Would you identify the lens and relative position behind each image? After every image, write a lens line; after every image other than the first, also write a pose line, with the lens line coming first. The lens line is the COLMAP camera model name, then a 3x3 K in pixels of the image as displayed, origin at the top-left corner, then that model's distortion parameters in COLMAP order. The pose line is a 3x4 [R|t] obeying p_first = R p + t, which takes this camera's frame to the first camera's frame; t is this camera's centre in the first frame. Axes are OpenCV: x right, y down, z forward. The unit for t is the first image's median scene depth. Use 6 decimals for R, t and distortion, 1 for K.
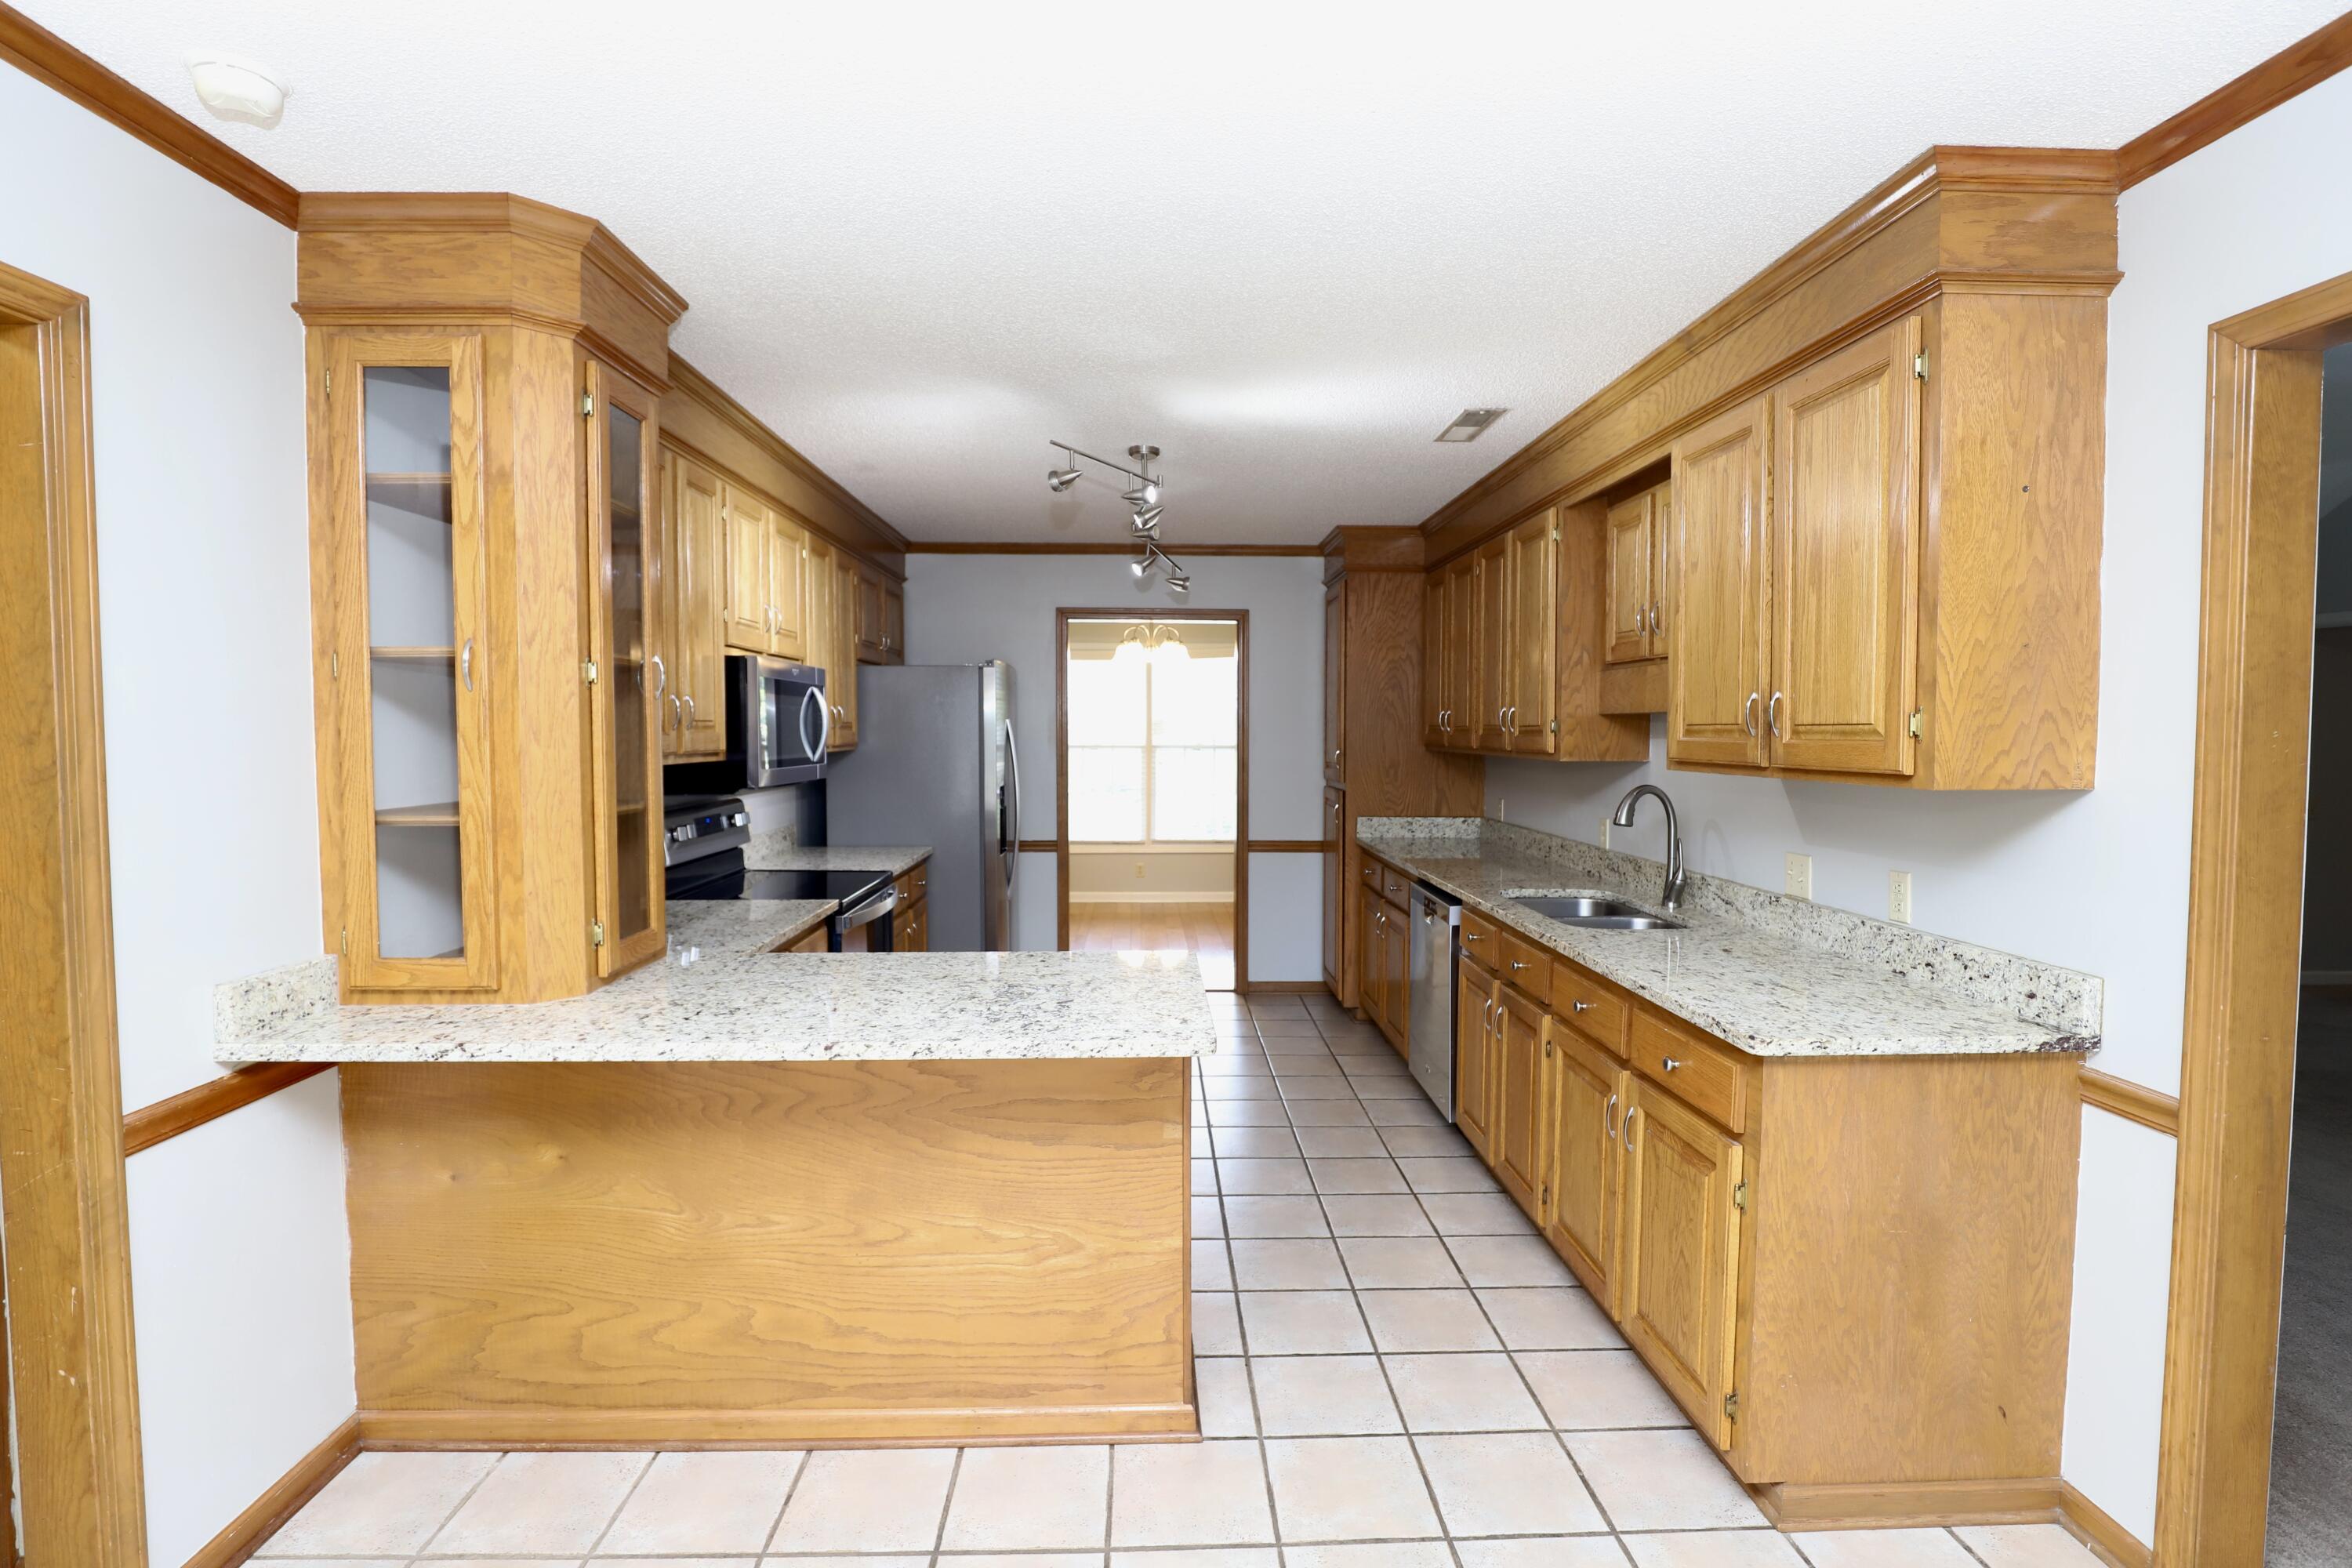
lens RADIAL K [[1177.6, 0, 1176.0], [0, 1177.6, 784.0], [0, 0, 1]] dist [-0.025531, 0.000643]
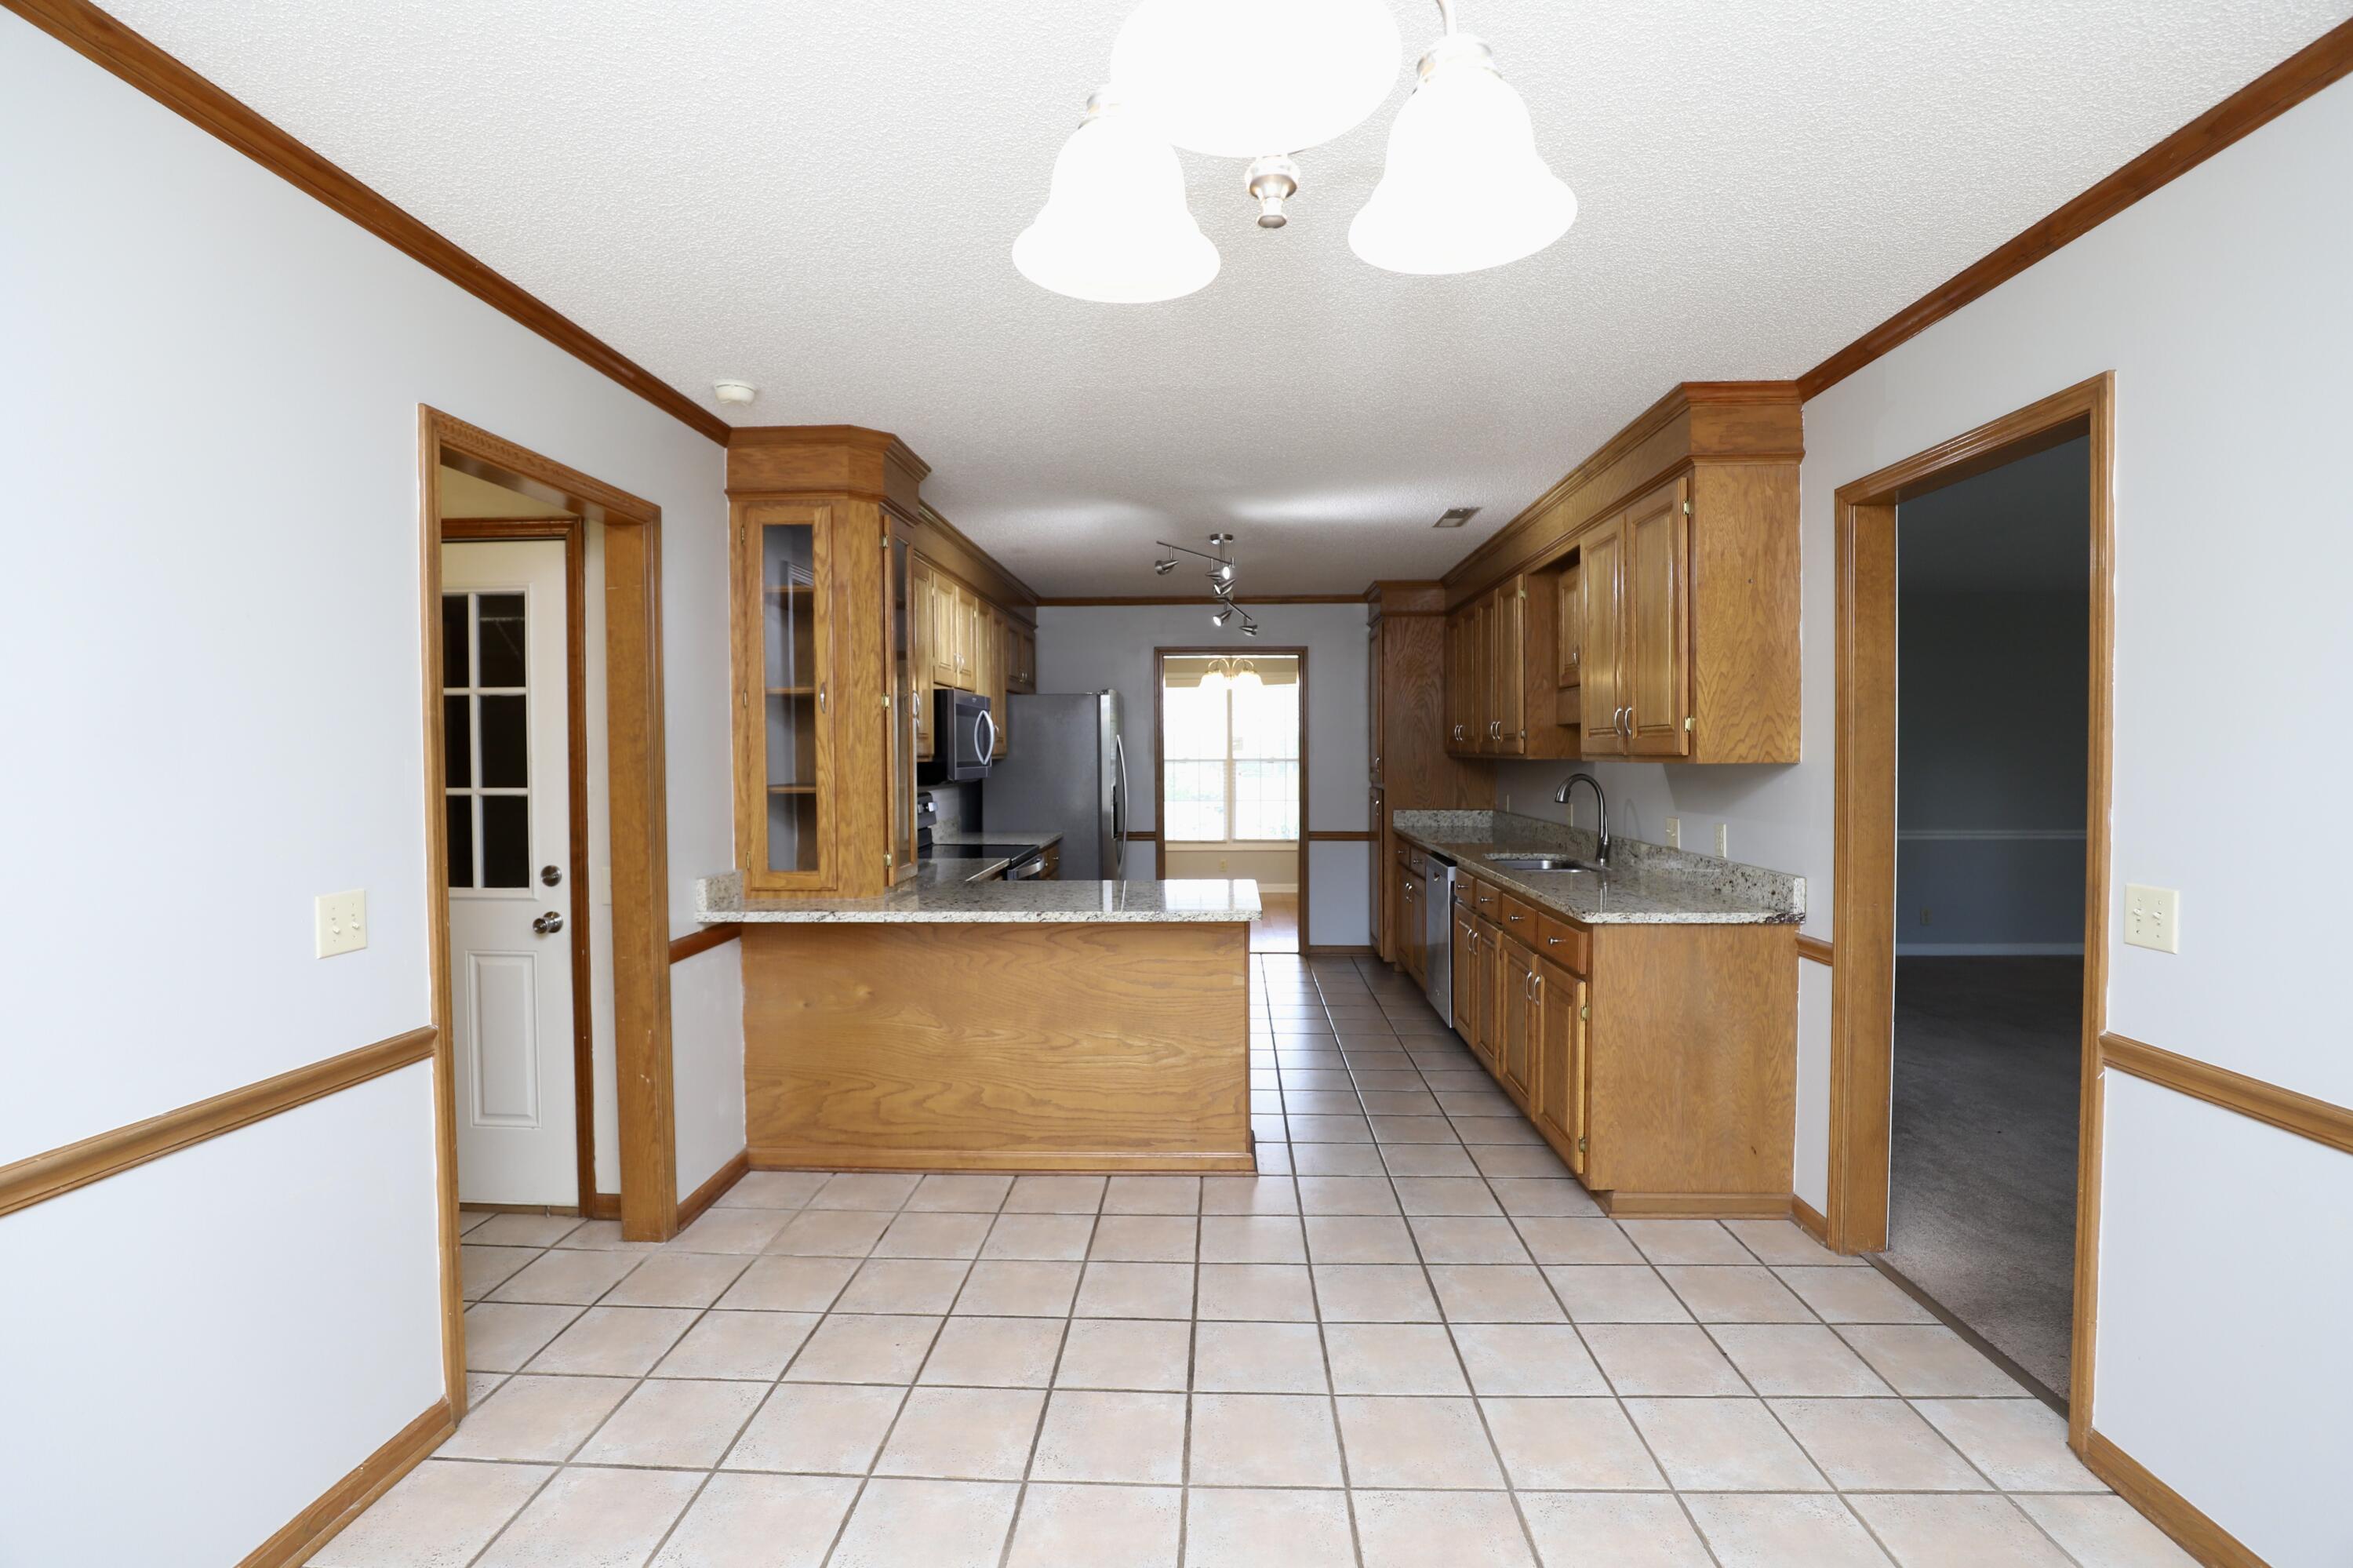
lens RADIAL K [[1106.1, 0, 1169.2], [0, 1106.1, 776.0], [0, 0, 1]] dist [-0.030748, 0.000758]
pose [[0.996756, -0.005778, -0.080275, 0.025815], [0.003889, 0.999712, -0.023667, 0.049434], [0.080388, 0.023278, 0.996492, -0.535129]]
